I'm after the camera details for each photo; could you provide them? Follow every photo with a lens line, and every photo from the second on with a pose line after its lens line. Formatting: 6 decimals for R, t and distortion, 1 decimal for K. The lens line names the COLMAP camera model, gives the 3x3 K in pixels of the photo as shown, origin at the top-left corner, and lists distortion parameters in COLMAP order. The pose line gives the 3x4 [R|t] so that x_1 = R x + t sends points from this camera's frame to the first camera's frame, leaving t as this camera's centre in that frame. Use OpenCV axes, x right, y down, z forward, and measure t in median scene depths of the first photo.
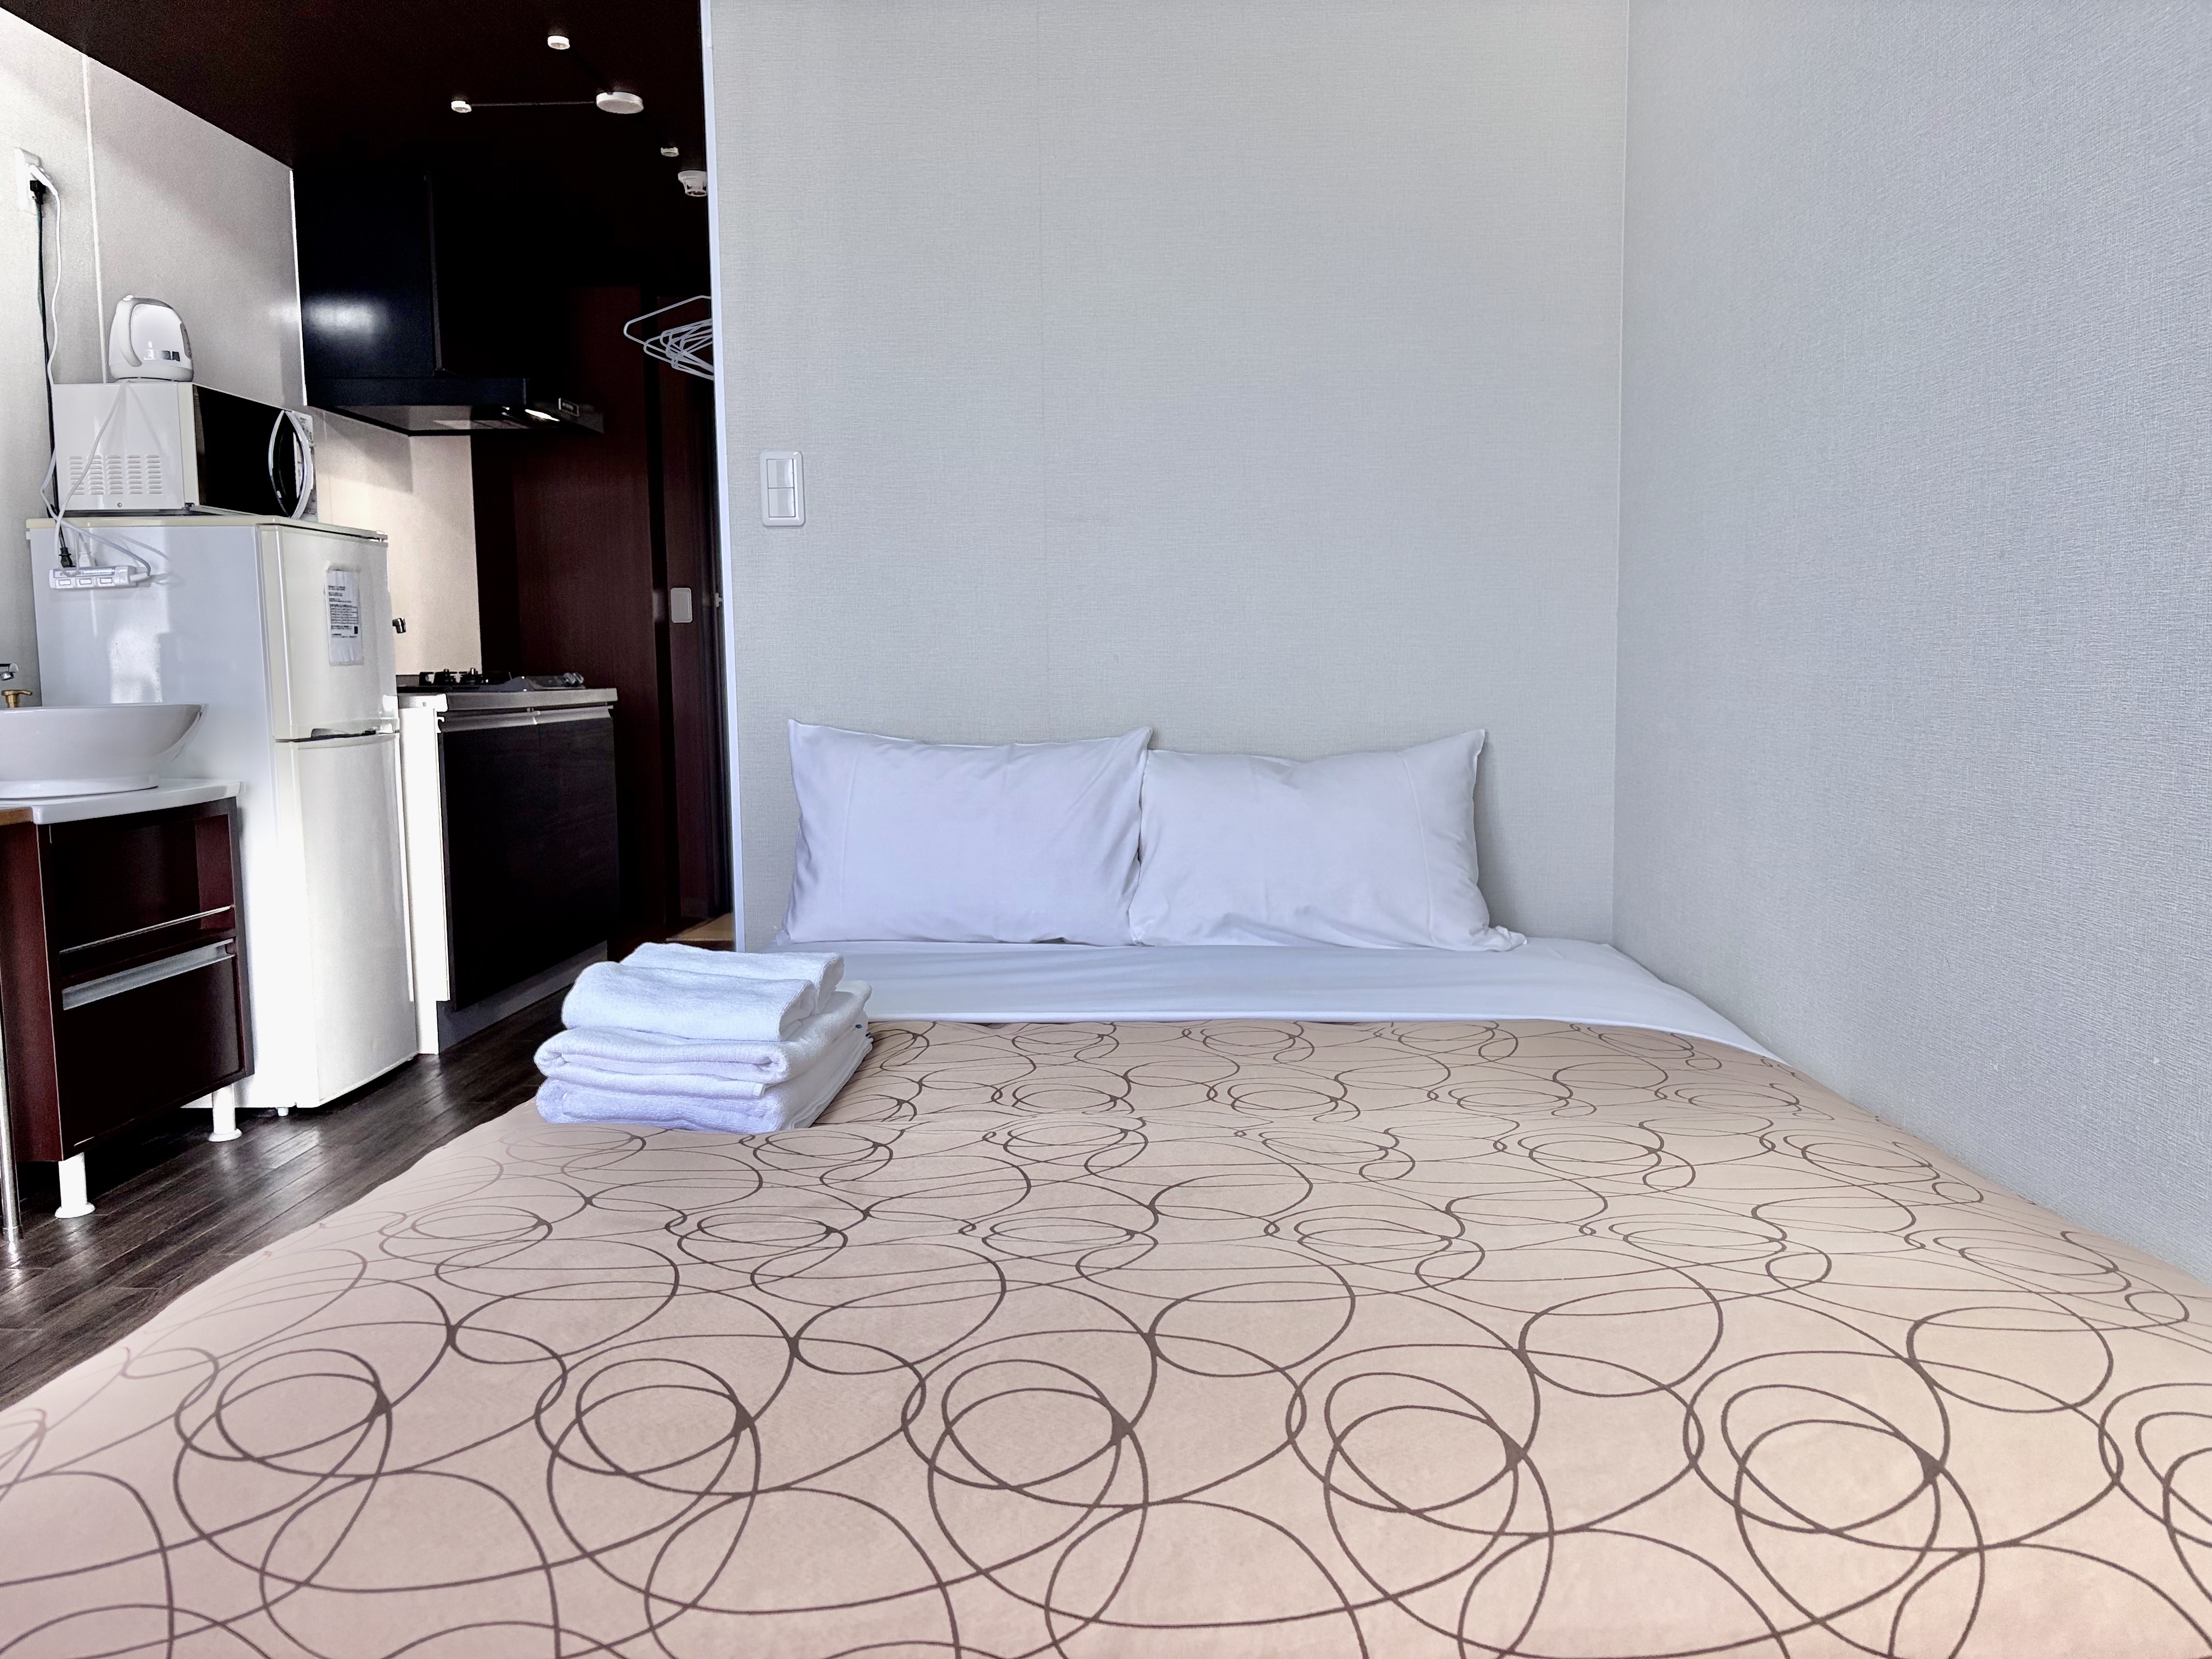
lens RADIAL K [[1682.4, 0, 1093.1], [0, 1682.4, 827.5], [0, 0, 1]] dist [0.039128, -0.034837]
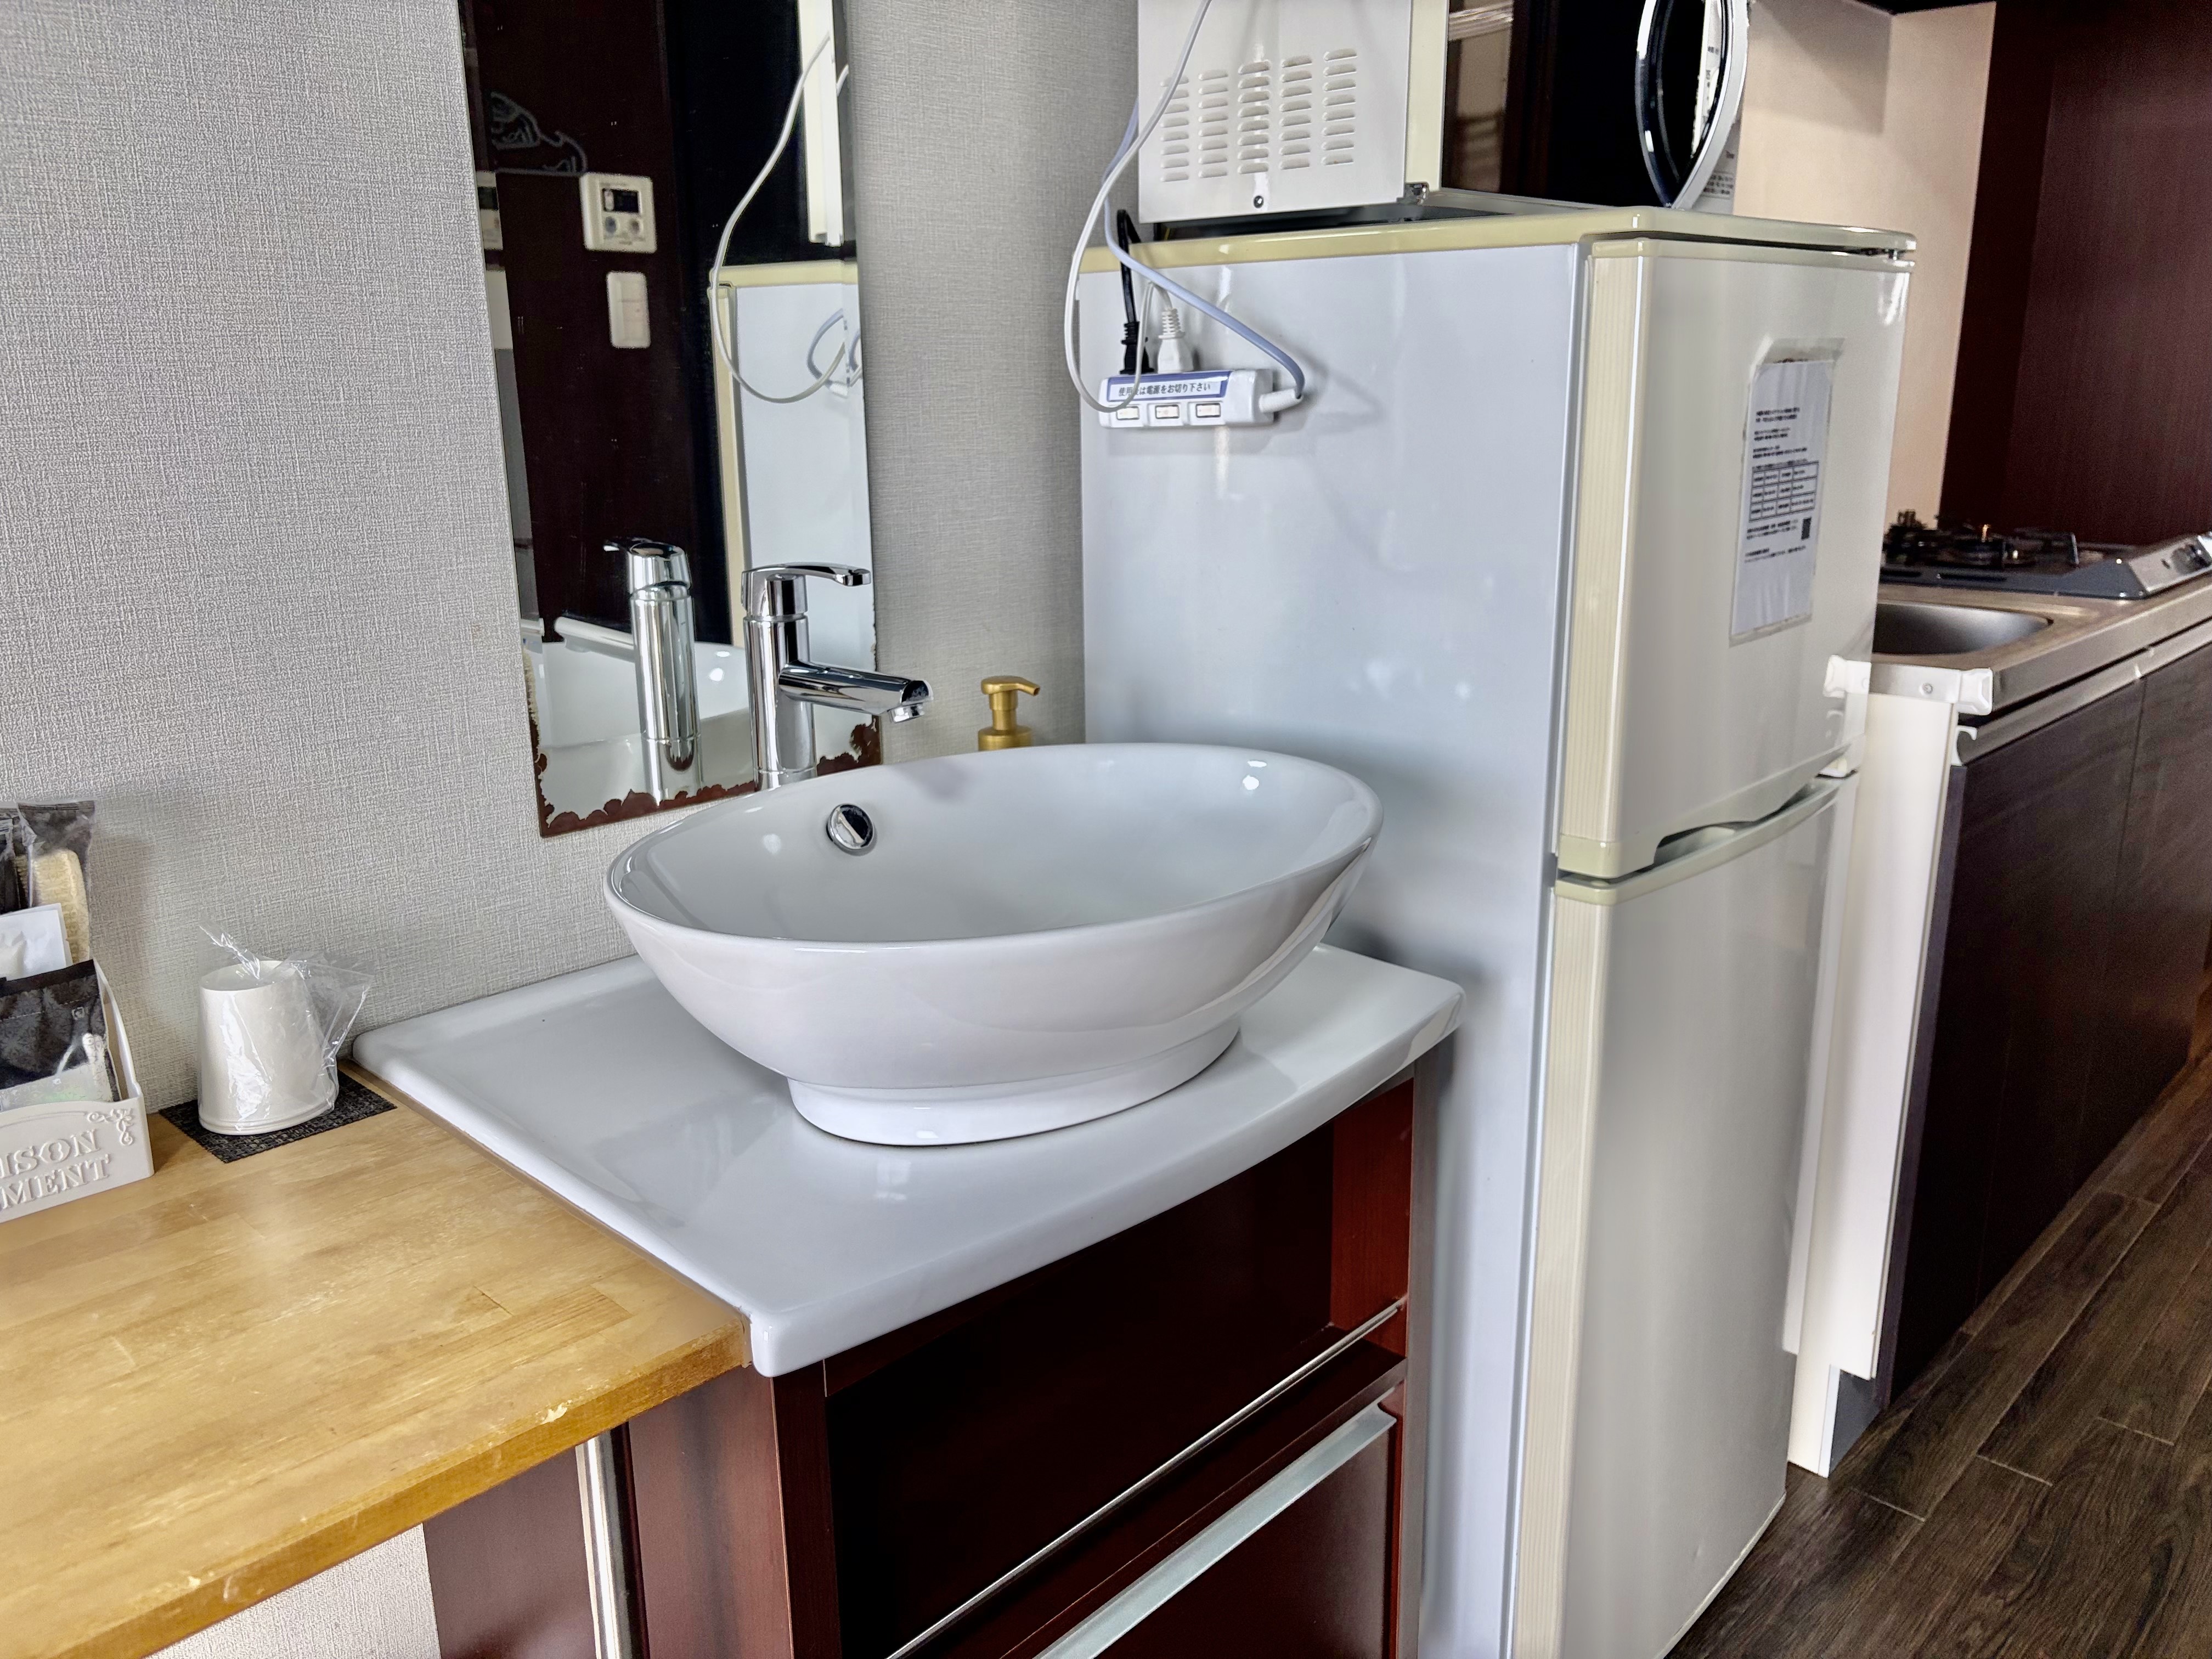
lens RADIAL K [[1697.4, 0, 1101.6], [0, 1697.4, 829.5], [0, 0, 1]] dist [0.028741, -0.014030]
pose [[0.756203, 0.175980, -0.630228, -0.333944], [-0.060801, 0.977887, 0.200103, -0.126660], [0.651506, -0.113000, 0.750181, 0.674767]]
